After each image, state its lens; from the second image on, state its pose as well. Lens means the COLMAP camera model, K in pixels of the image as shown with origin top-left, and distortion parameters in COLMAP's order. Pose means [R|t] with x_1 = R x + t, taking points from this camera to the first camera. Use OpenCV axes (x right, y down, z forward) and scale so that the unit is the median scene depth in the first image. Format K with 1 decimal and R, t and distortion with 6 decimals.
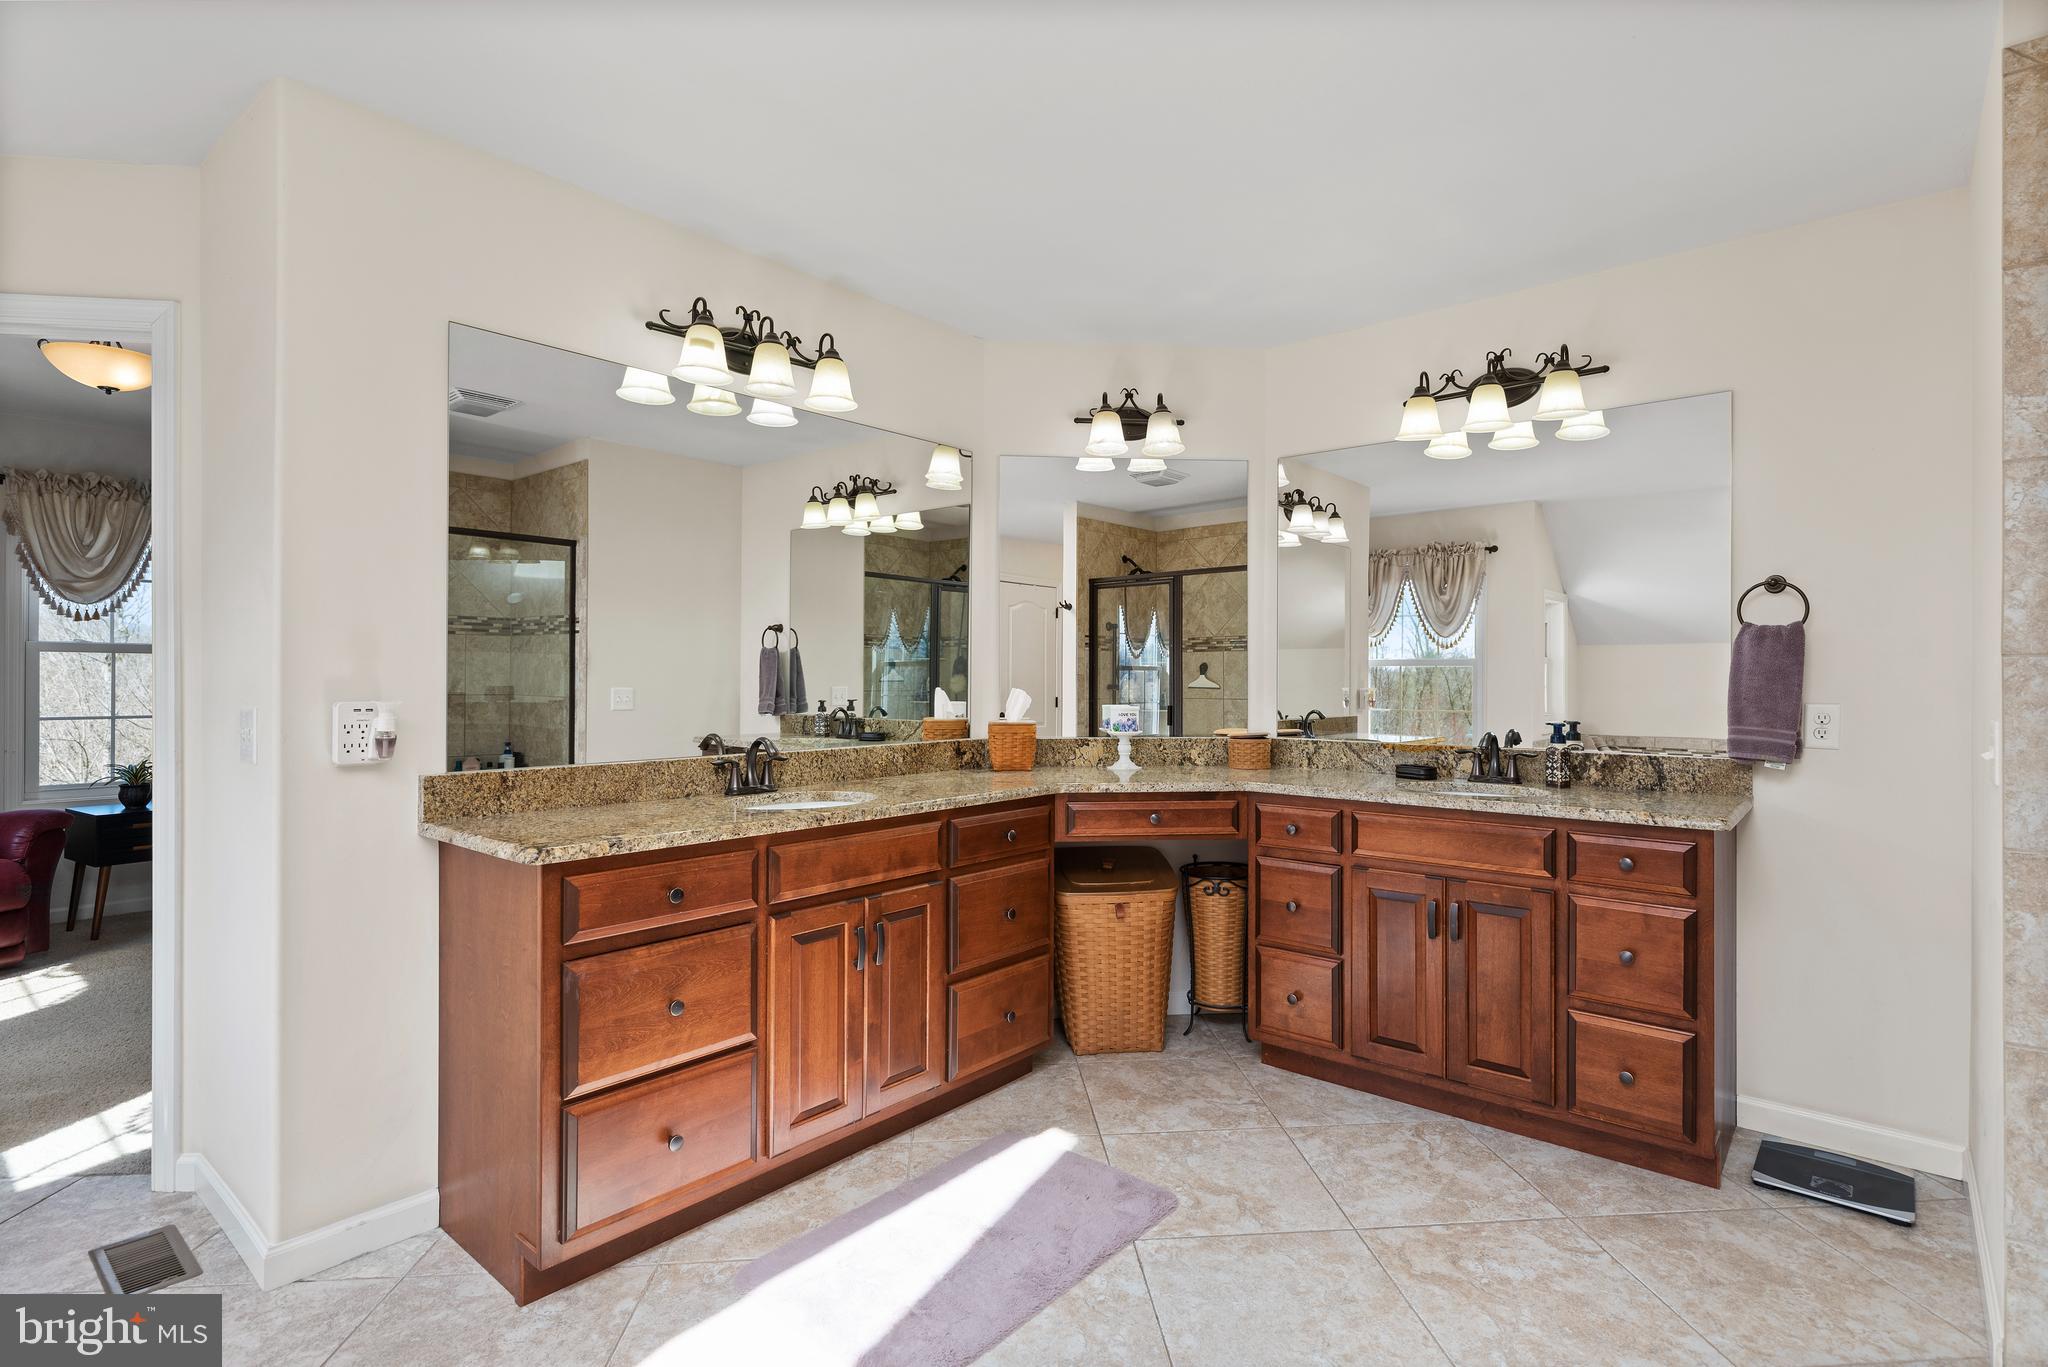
lens RADIAL K [[991.8, 0, 1075.6], [0, 991.8, 673.4], [0, 0, 1]] dist [-0.000141, -0.000155]
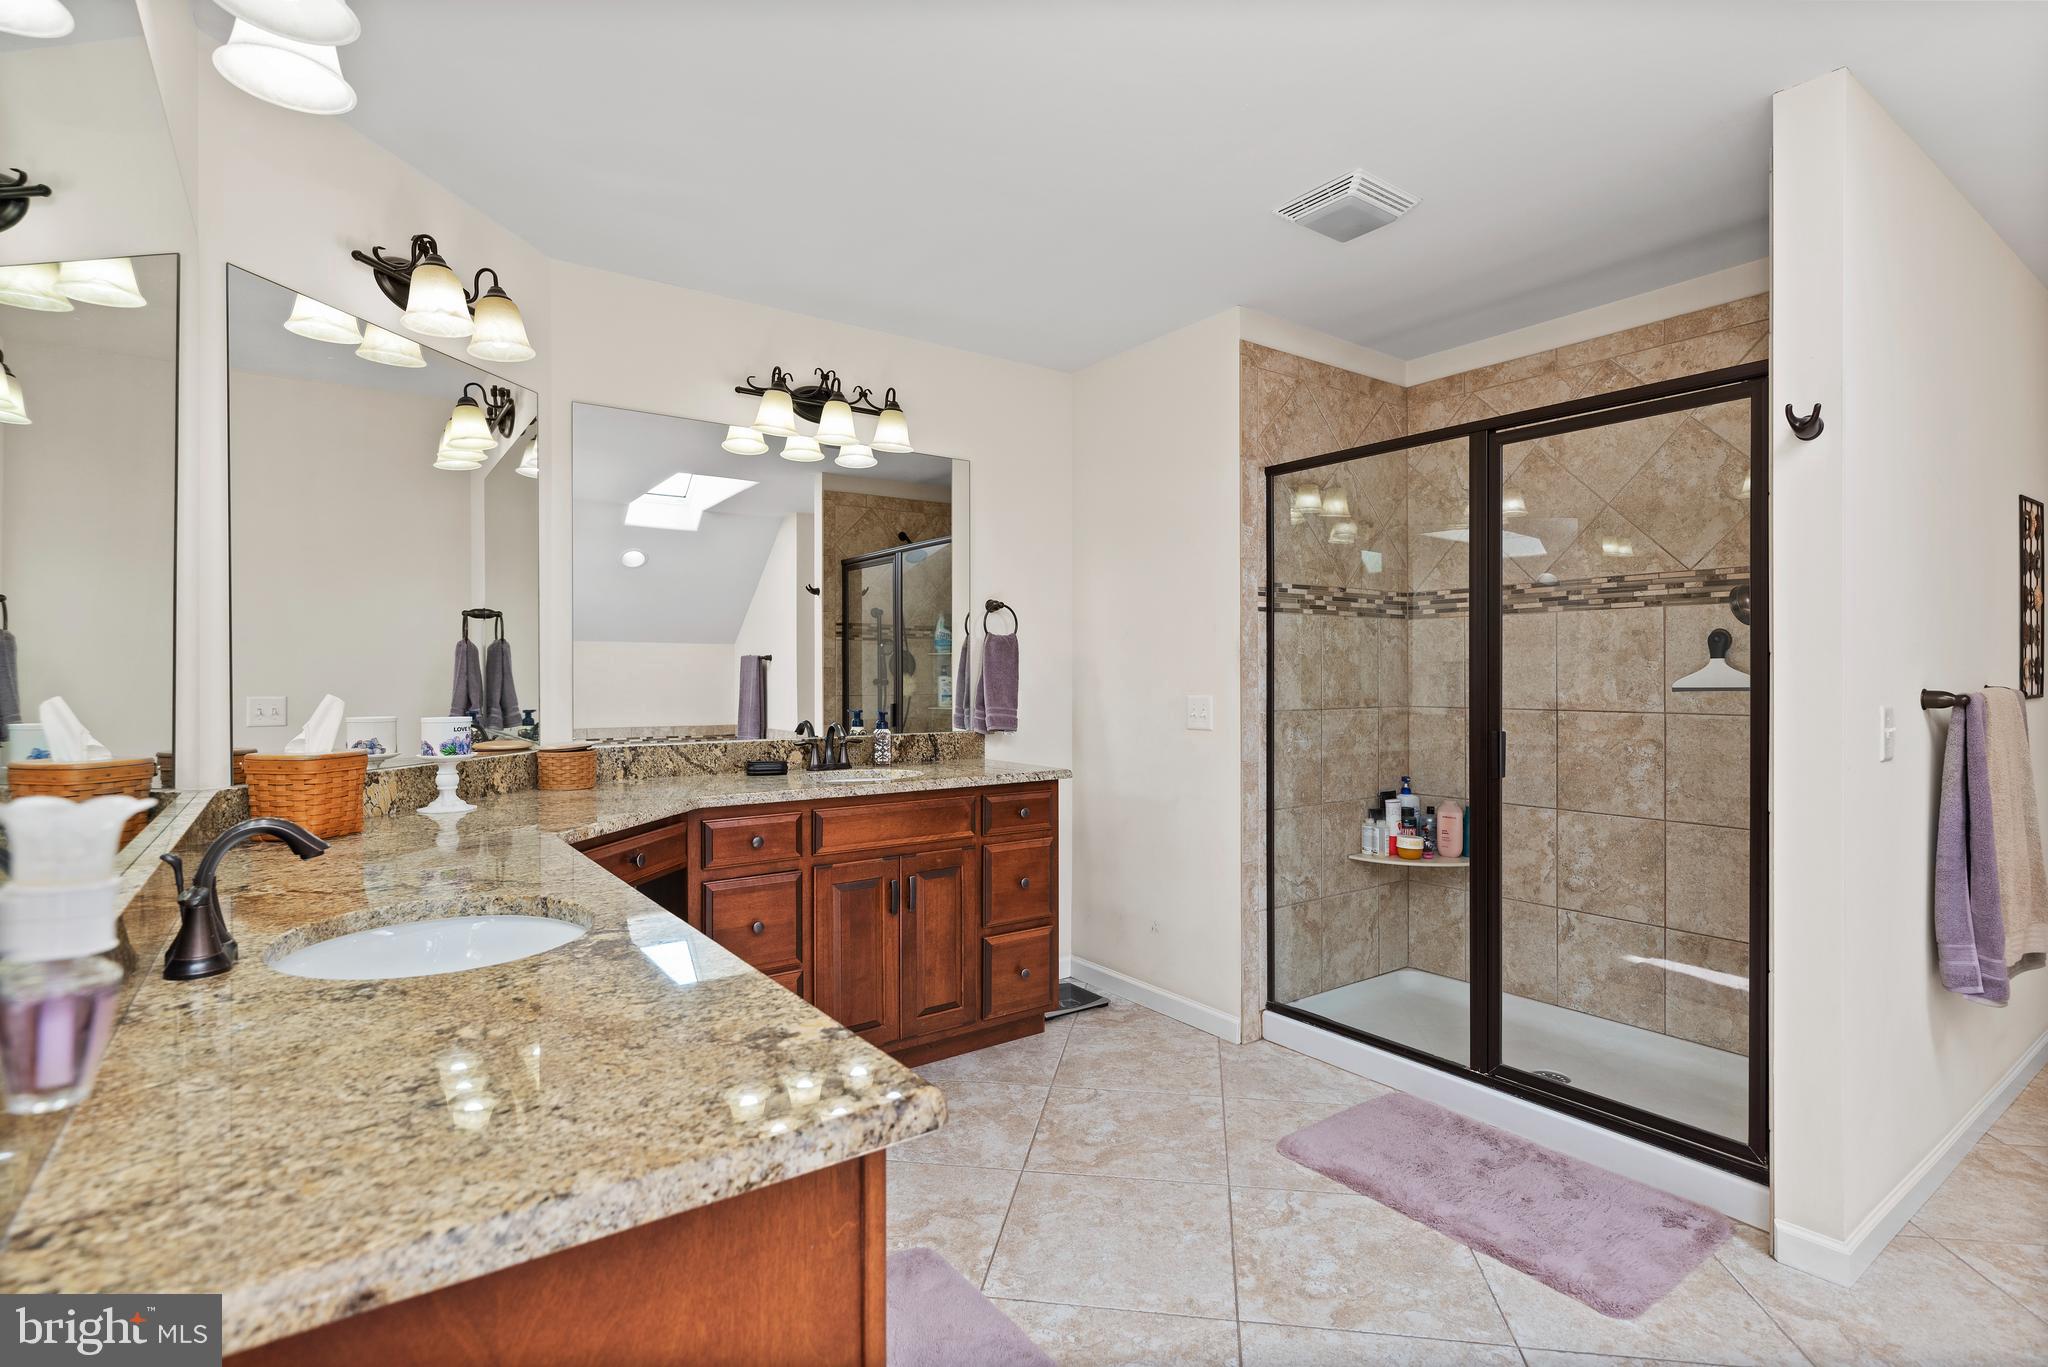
lens RADIAL K [[991.8, 0, 1033.0], [0, 991.8, 666.2], [0, 0, 1]] dist [-0.000141, -0.000155]
pose [[0.256988, -0.001536, 0.966413, -0.666204], [-0.007307, 0.999967, 0.003532, -0.009180], [-0.966387, -0.007969, 0.256968, 0.593771]]
